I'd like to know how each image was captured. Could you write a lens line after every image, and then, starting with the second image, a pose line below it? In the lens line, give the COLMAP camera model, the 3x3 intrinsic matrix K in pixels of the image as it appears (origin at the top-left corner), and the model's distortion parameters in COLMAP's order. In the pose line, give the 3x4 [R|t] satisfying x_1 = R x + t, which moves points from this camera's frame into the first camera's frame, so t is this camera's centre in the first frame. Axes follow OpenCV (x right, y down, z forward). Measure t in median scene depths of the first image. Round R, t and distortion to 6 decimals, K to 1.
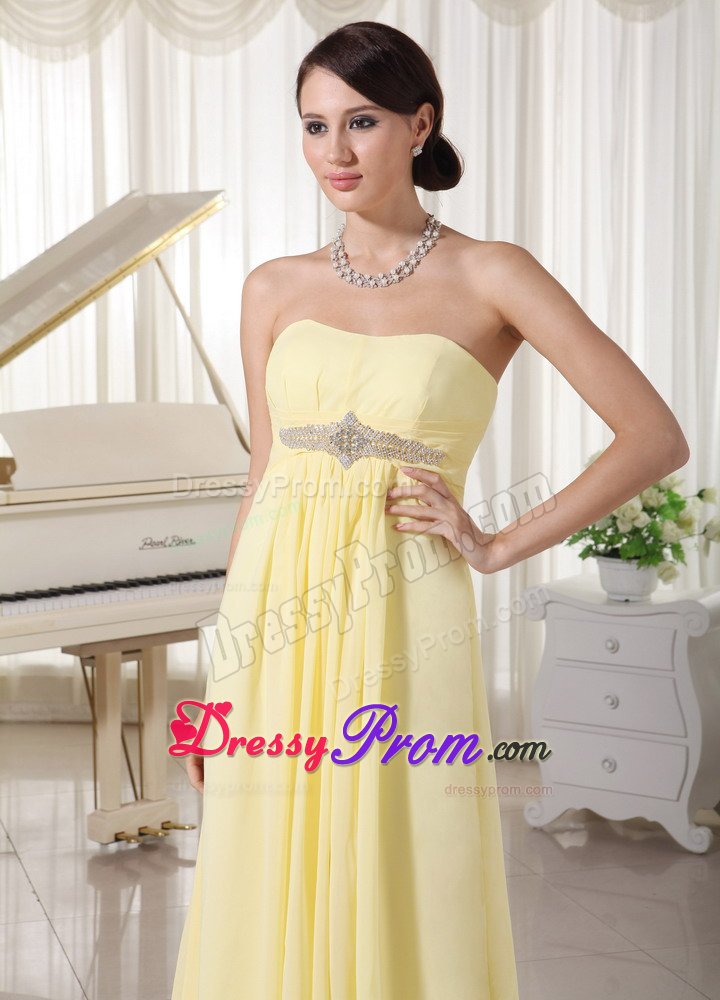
lens RADIAL K [[2555.8, 0, 389.8], [0, 2555.8, 489.6], [0, 0, 1]] dist [0.291940, 0.000000]
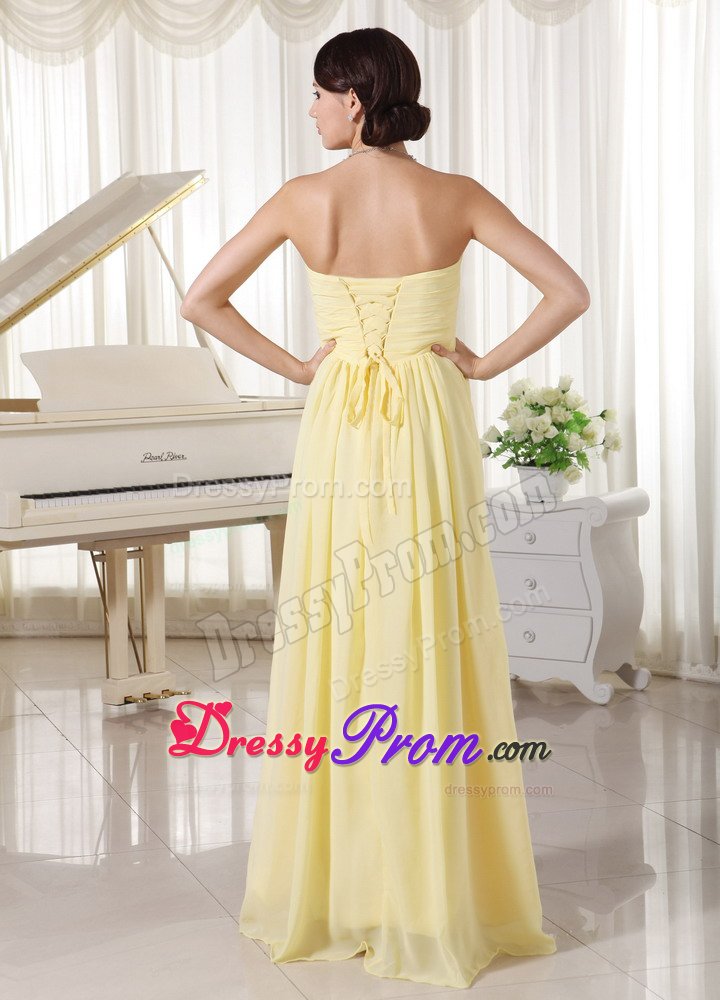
lens RADIAL K [[2570.7, 0, 376.2], [0, 2570.7, 460.6], [0, 0, 1]] dist [0.250814, 0.000000]
pose [[0.999855, -0.016221, 0.005154, 0.007626], [0.016270, 0.999820, -0.009759, 0.033276], [-0.004994, 0.009842, 0.999939, -0.210527]]
